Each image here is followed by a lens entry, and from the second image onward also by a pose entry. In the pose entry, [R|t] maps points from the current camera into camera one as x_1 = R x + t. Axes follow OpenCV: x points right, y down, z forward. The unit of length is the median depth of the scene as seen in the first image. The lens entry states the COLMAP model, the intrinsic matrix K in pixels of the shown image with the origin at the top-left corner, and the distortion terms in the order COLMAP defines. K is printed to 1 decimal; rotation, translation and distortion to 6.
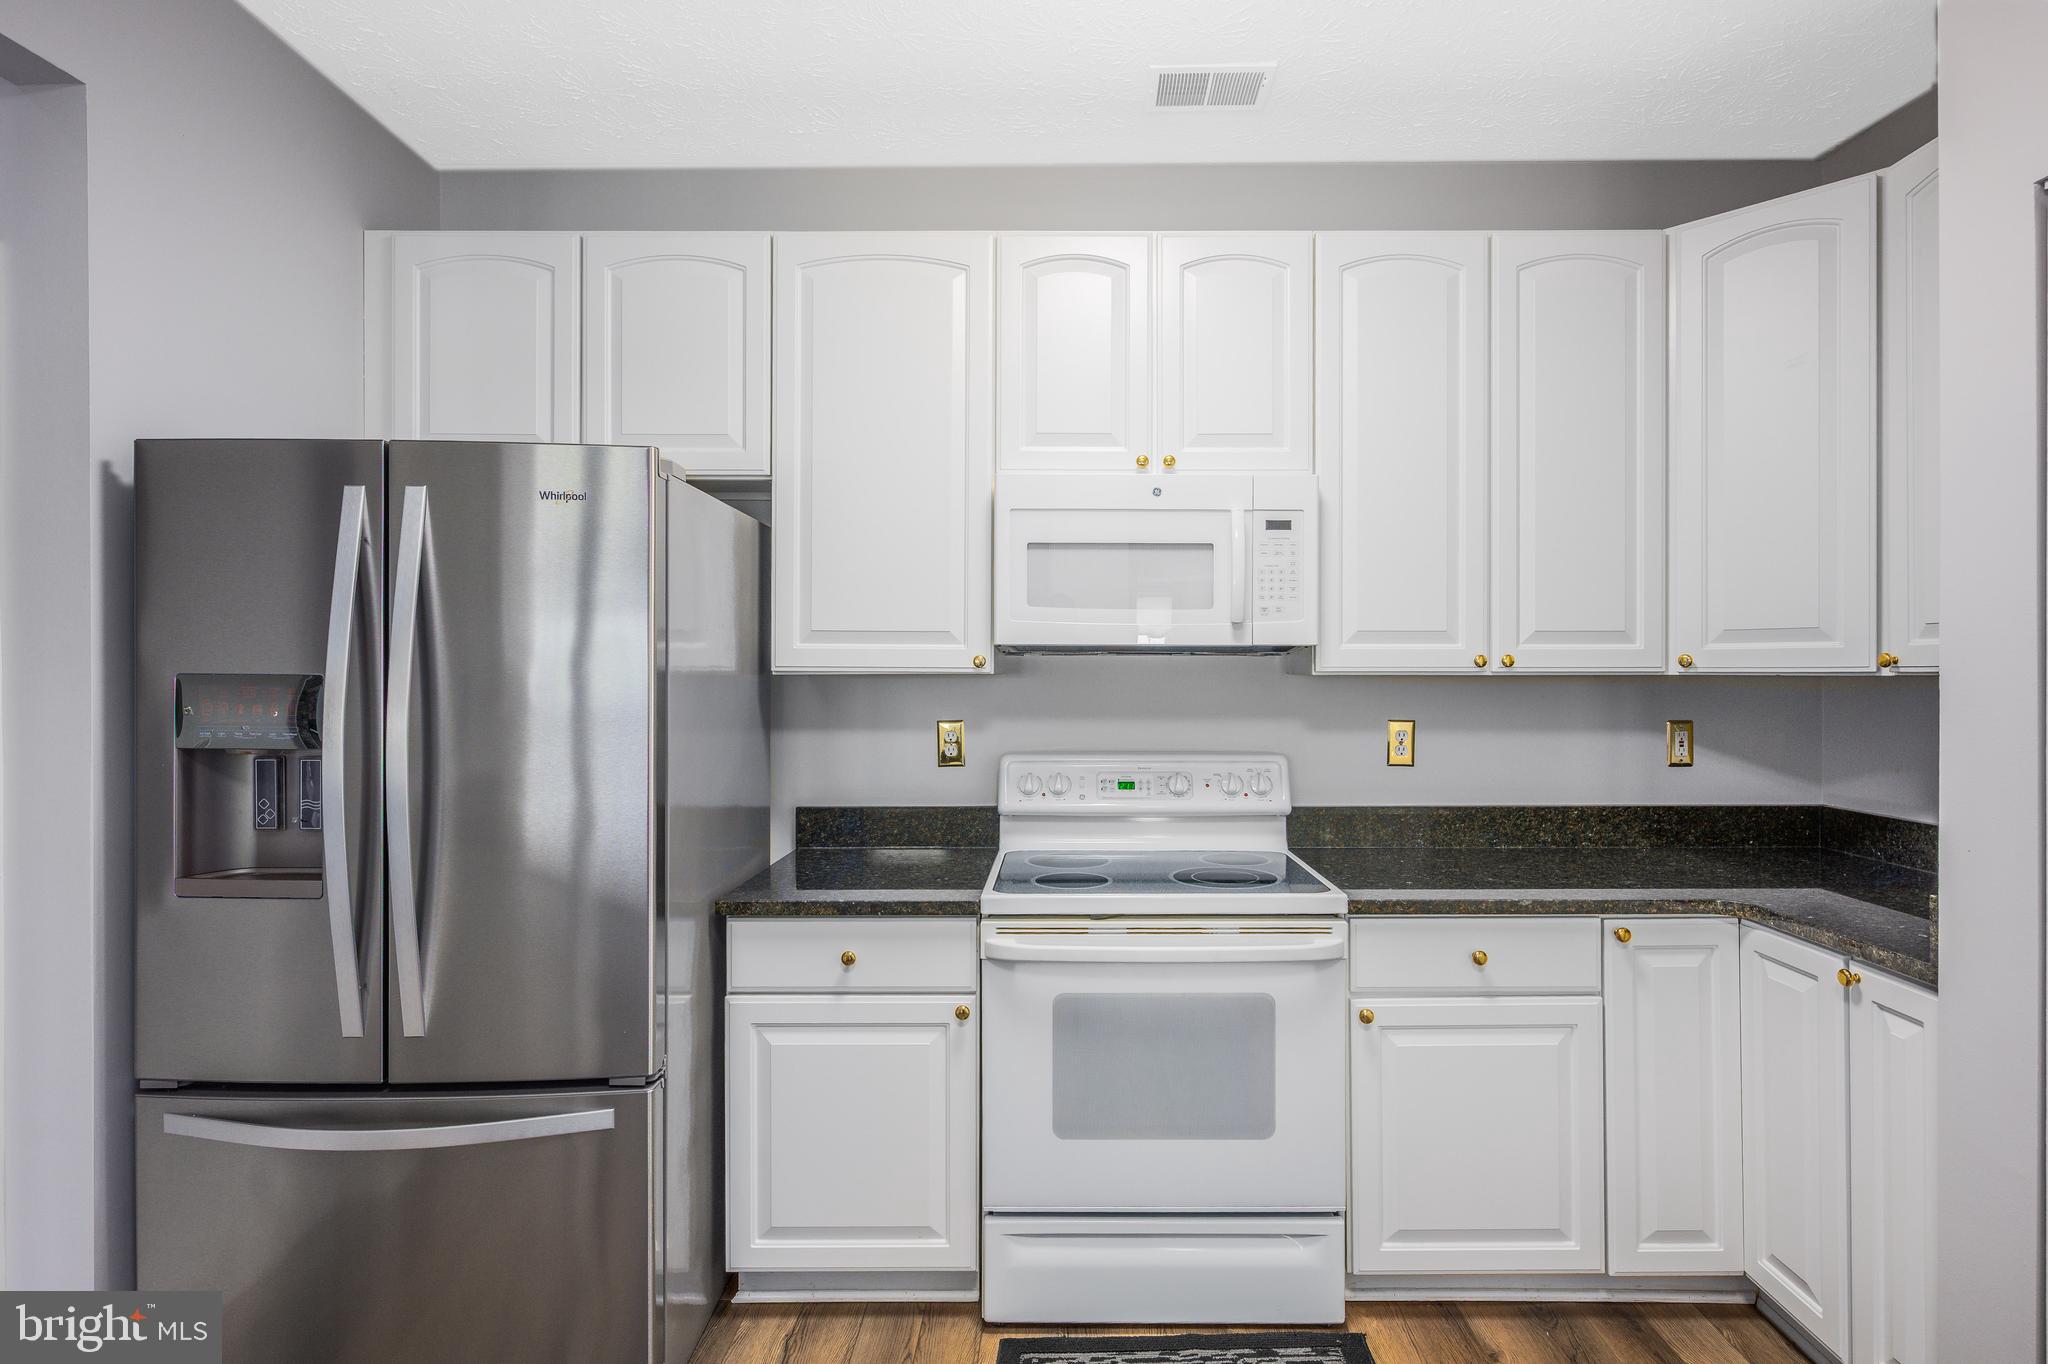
lens RADIAL K [[972.0, 0, 1041.6], [0, 972.0, 677.3], [0, 0, 1]] dist [-0.001759, 0.001239]
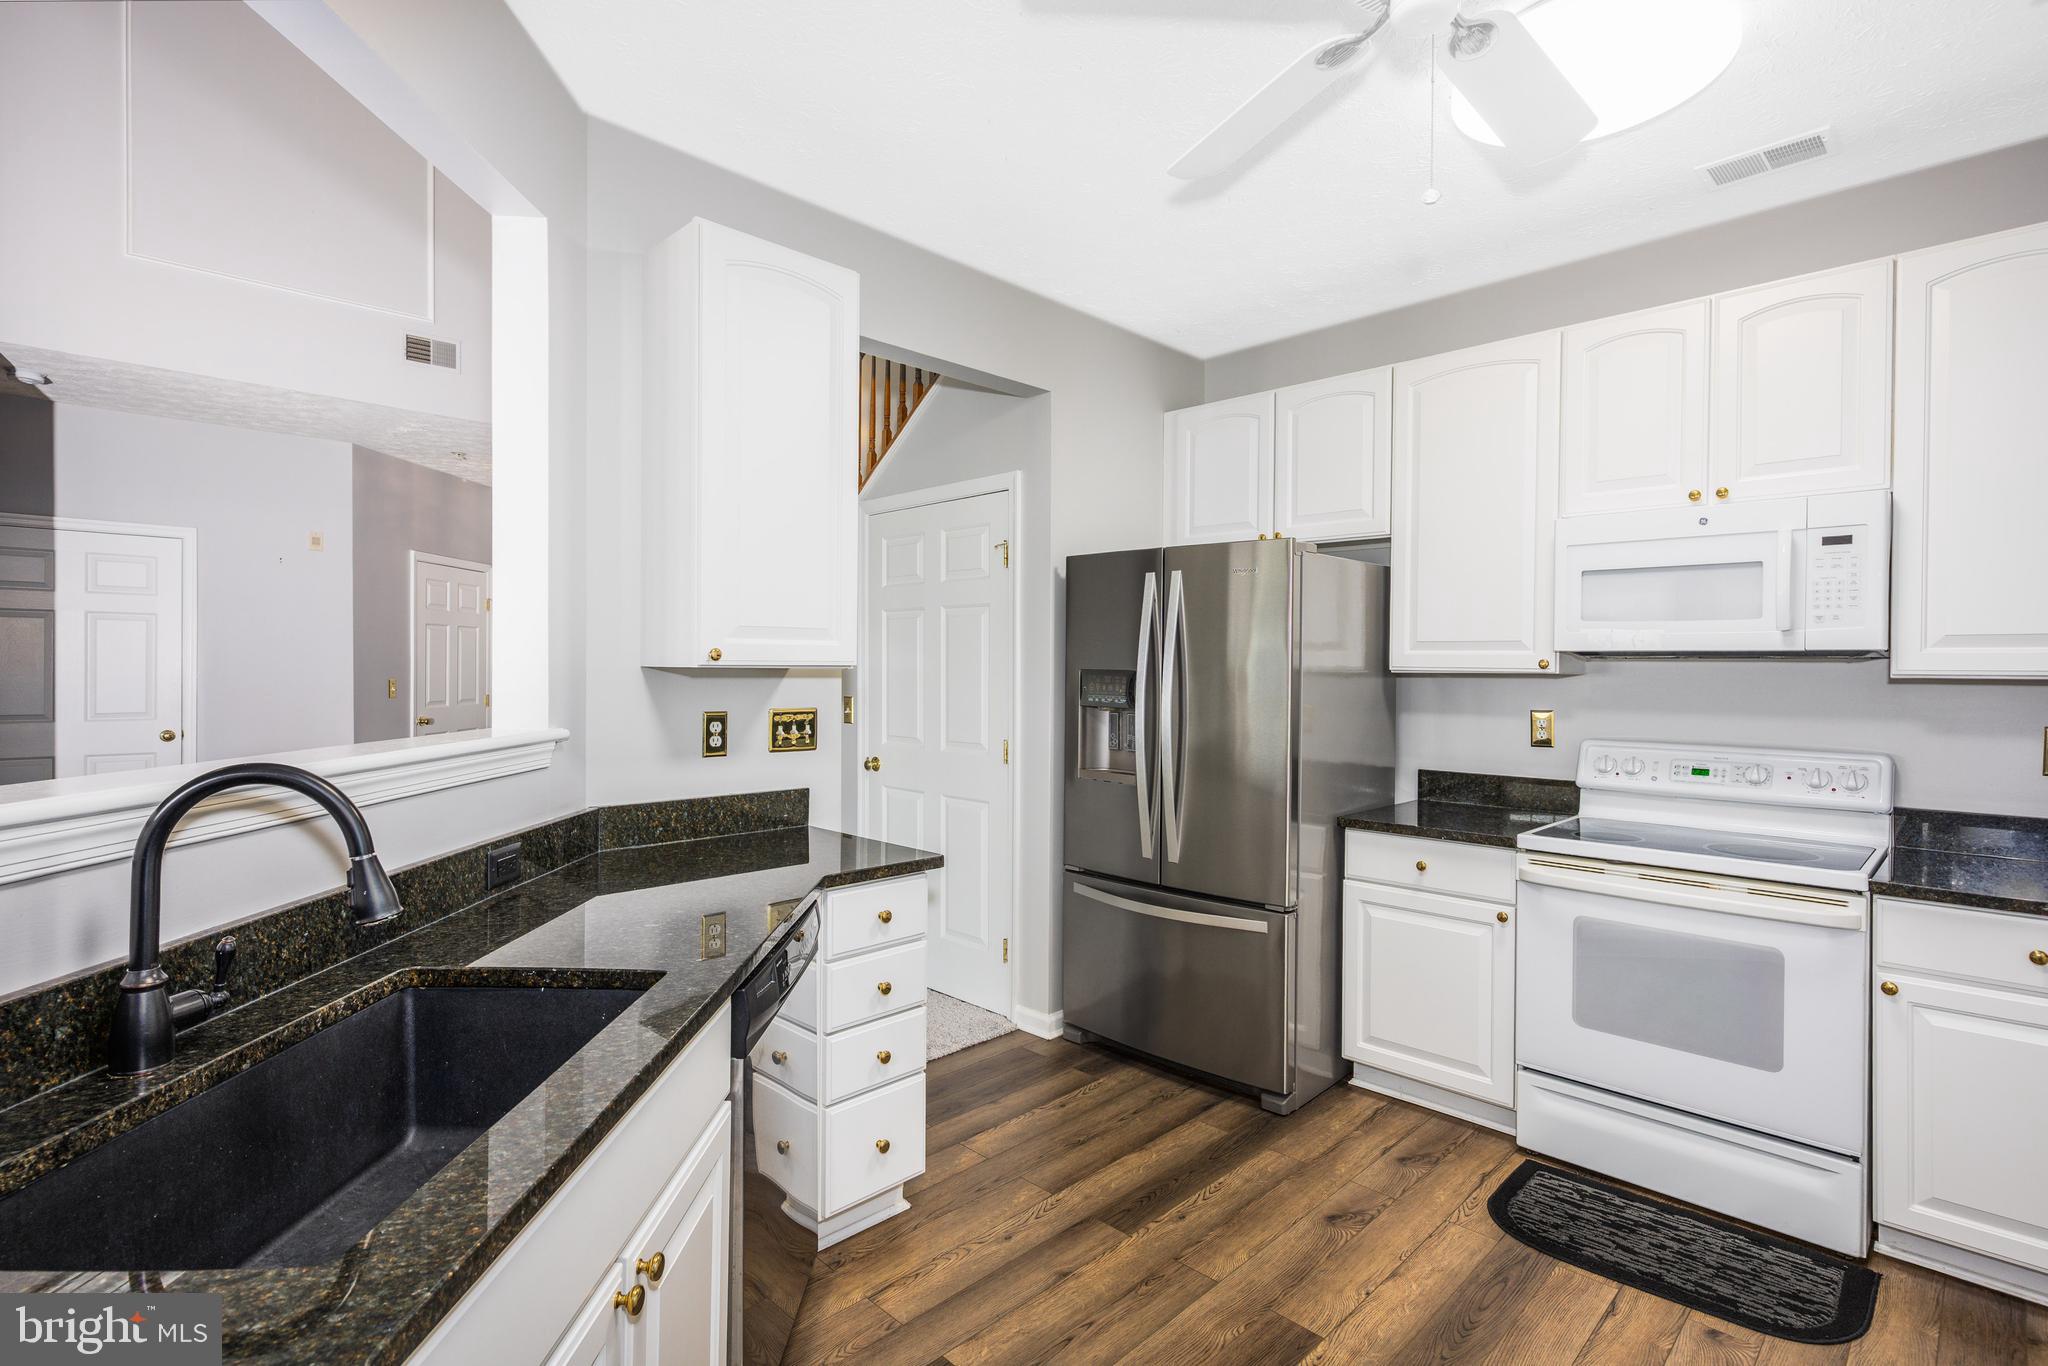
lens RADIAL K [[972.0, 0, 1022.2], [0, 972.0, 674.7], [0, 0, 1]] dist [-0.001759, 0.001239]
pose [[0.709416, 0.010837, -0.704706, 0.388836], [-0.010183, 0.999935, 0.005125, -0.001348], [0.704716, 0.003540, 0.709480, -0.450659]]
